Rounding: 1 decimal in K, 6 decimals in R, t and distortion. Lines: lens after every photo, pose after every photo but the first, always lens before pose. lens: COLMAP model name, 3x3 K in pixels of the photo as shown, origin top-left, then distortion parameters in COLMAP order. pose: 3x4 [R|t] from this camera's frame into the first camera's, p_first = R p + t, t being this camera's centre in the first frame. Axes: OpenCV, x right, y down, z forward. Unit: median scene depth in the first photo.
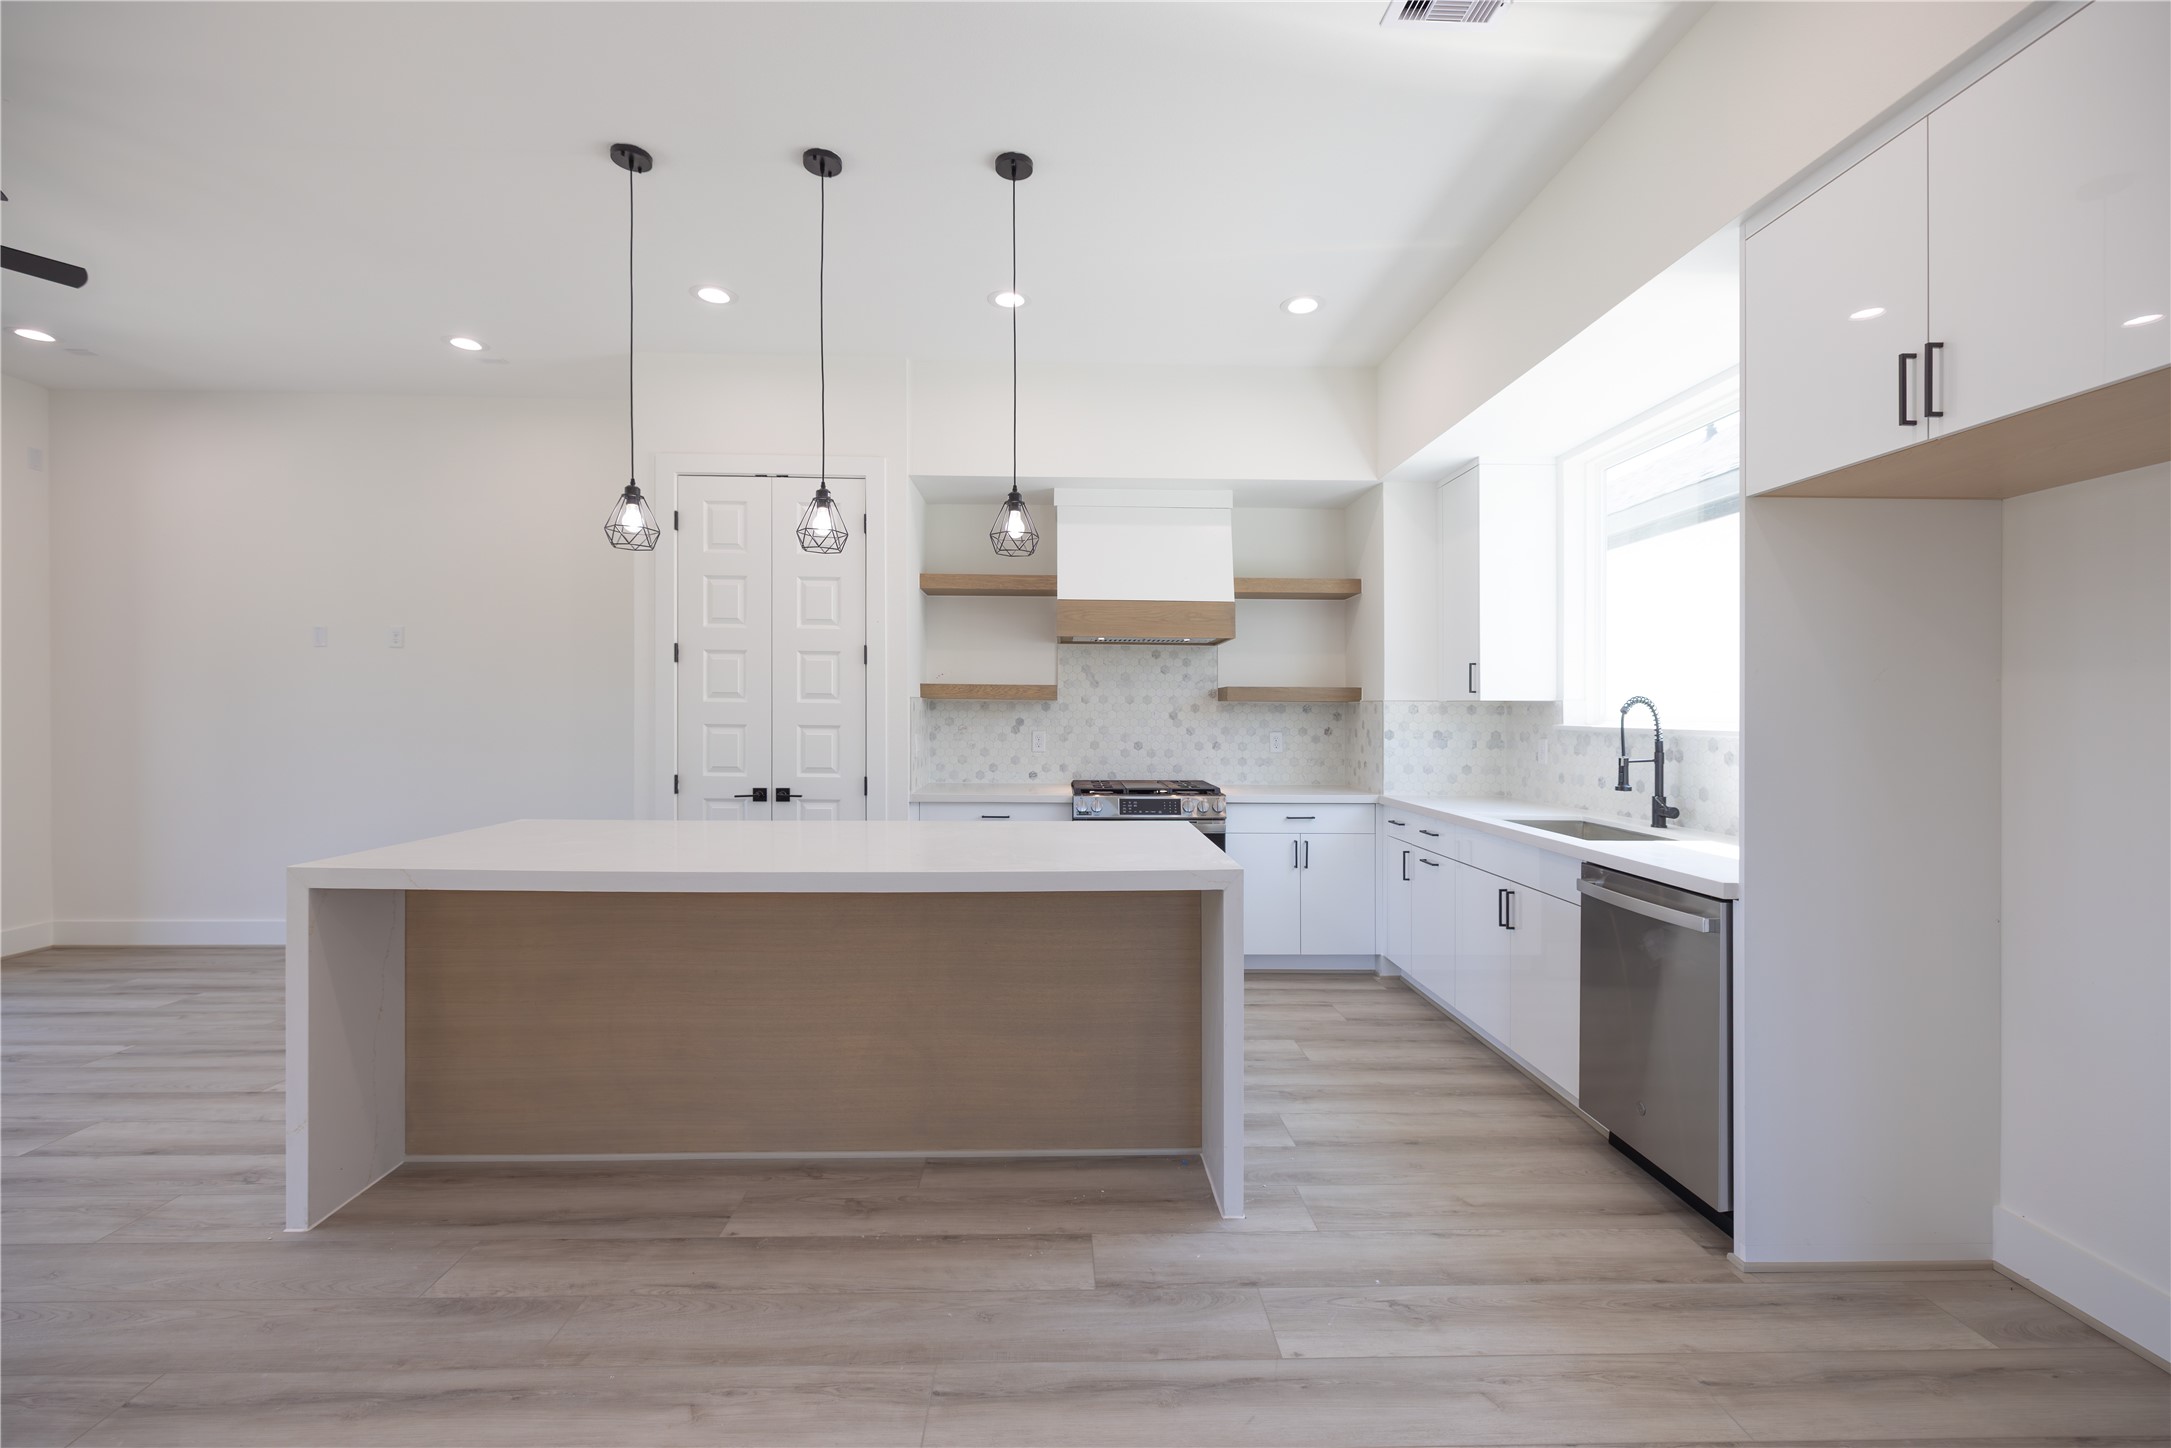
lens RADIAL K [[938.8, 0, 1085.9], [0, 938.8, 727.7], [0, 0, 1]] dist [0.001492, -0.000534]
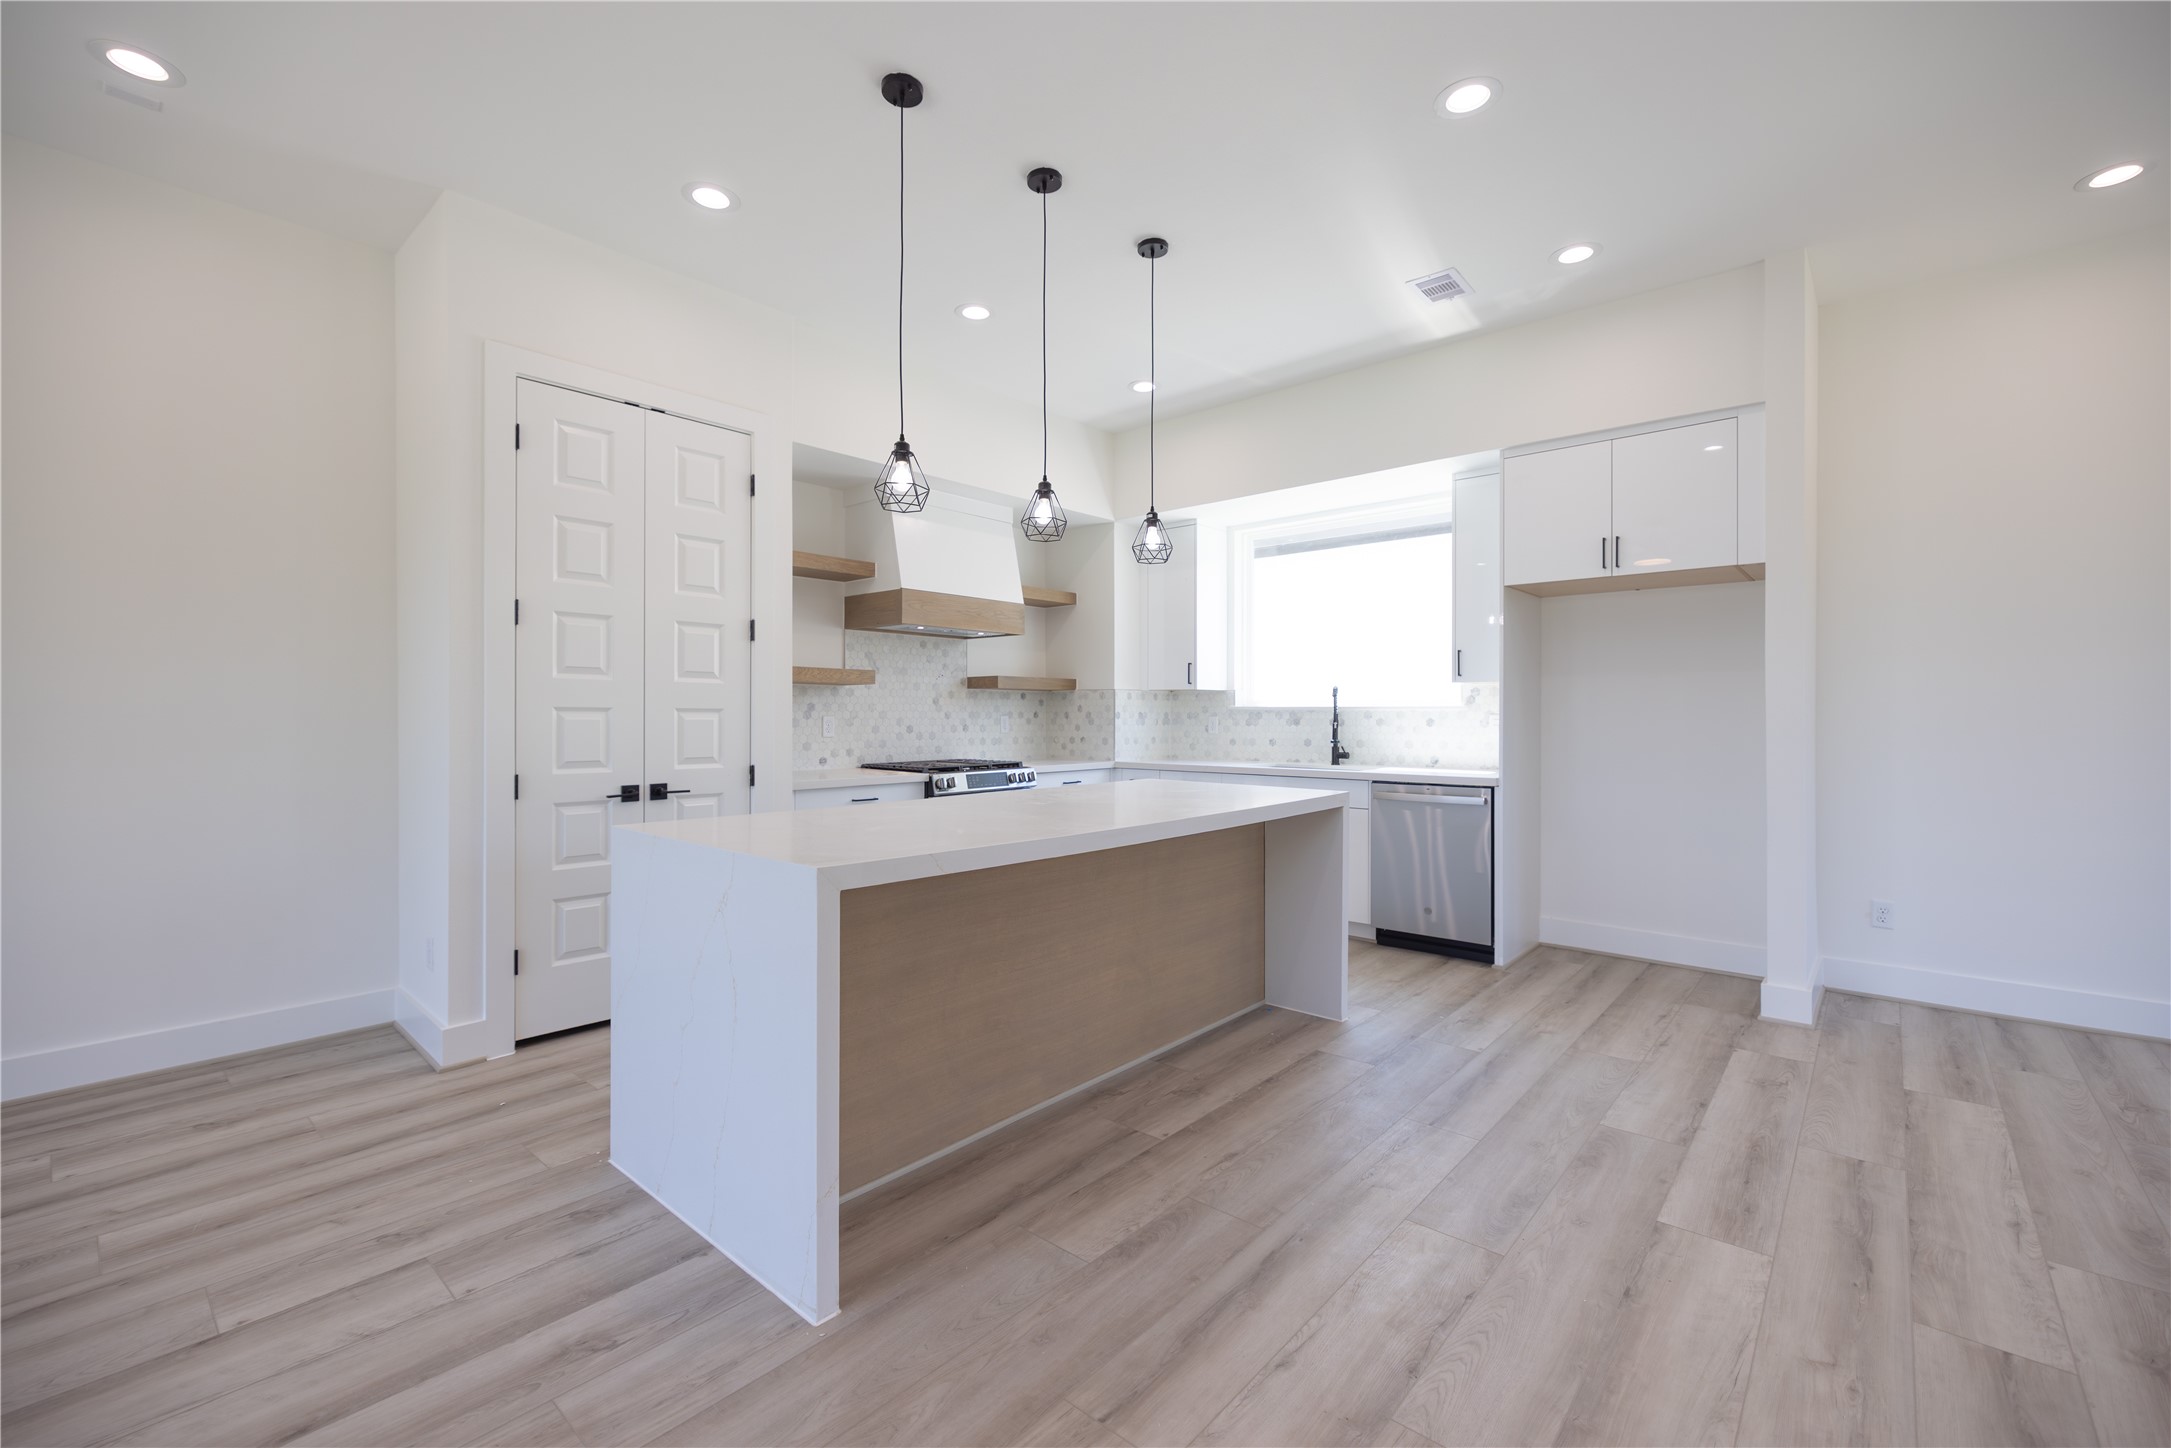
lens RADIAL K [[938.8, 0, 1083.2], [0, 938.8, 727.1], [0, 0, 1]] dist [0.001492, -0.000534]
pose [[0.668324, -0.016068, 0.743696, -0.831739], [0.016788, 0.999838, 0.006515, 0.017980], [-0.743681, 0.008131, 0.668486, 0.191836]]
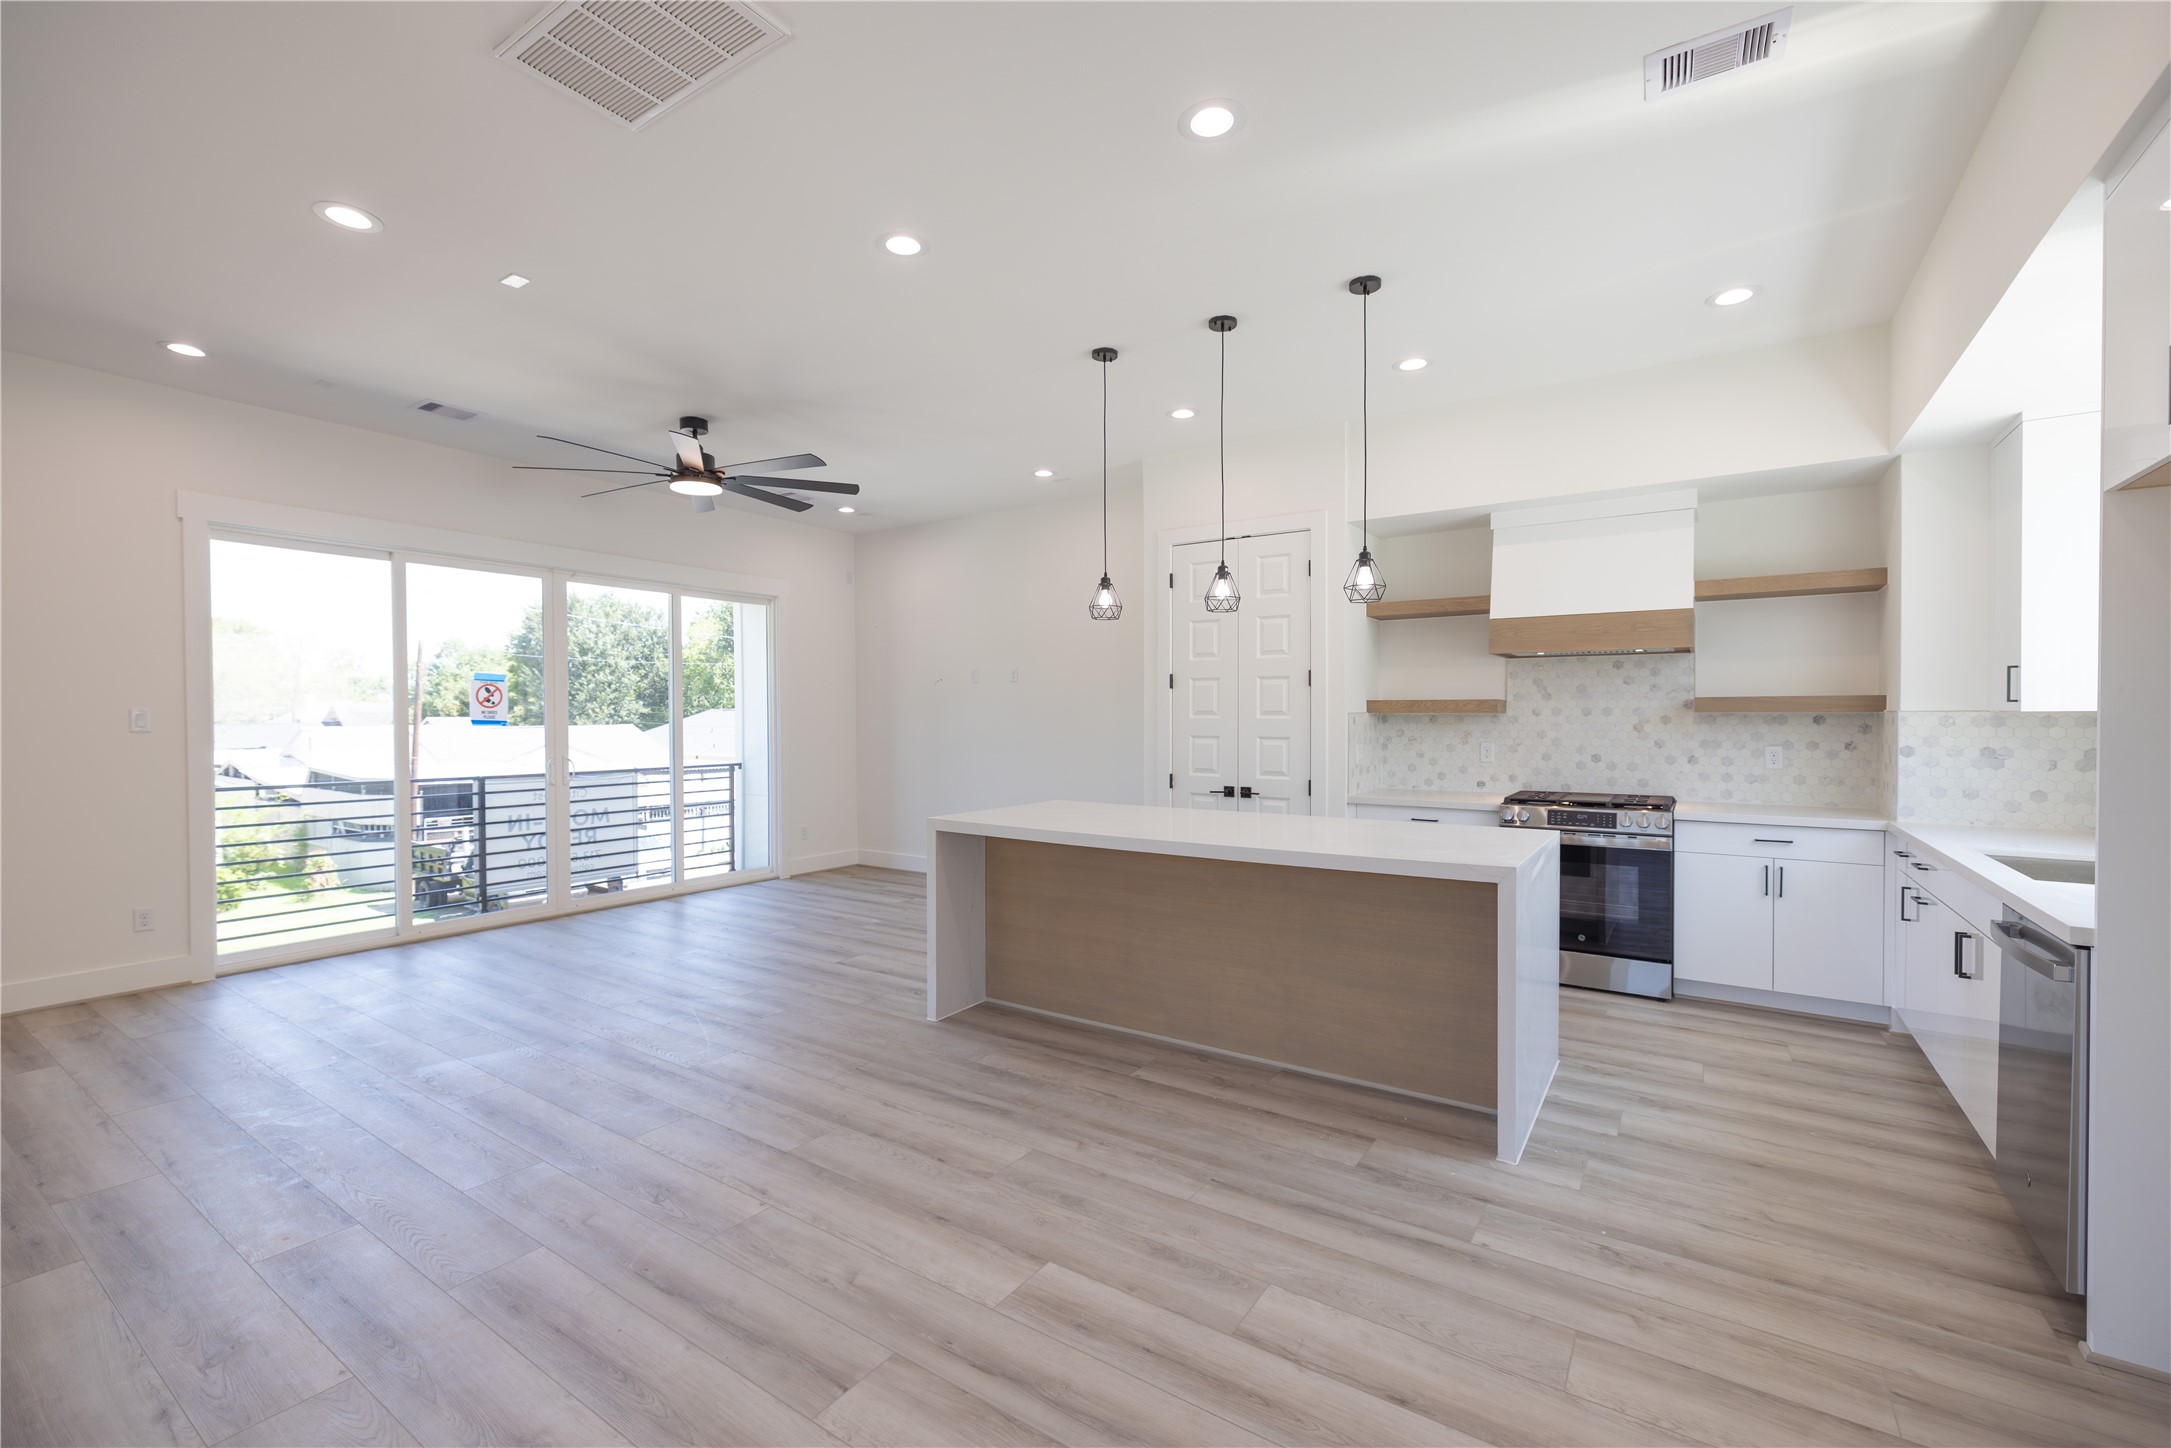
lens RADIAL K [[938.8, 0, 1040.6], [0, 938.8, 748.9], [0, 0, 1]] dist [0.001492, -0.000534]
pose [[0.791001, 0.012992, -0.611677, 0.270204], [-0.001798, 0.999820, 0.018911, -0.011210], [0.611812, -0.013859, 0.790882, -0.185275]]
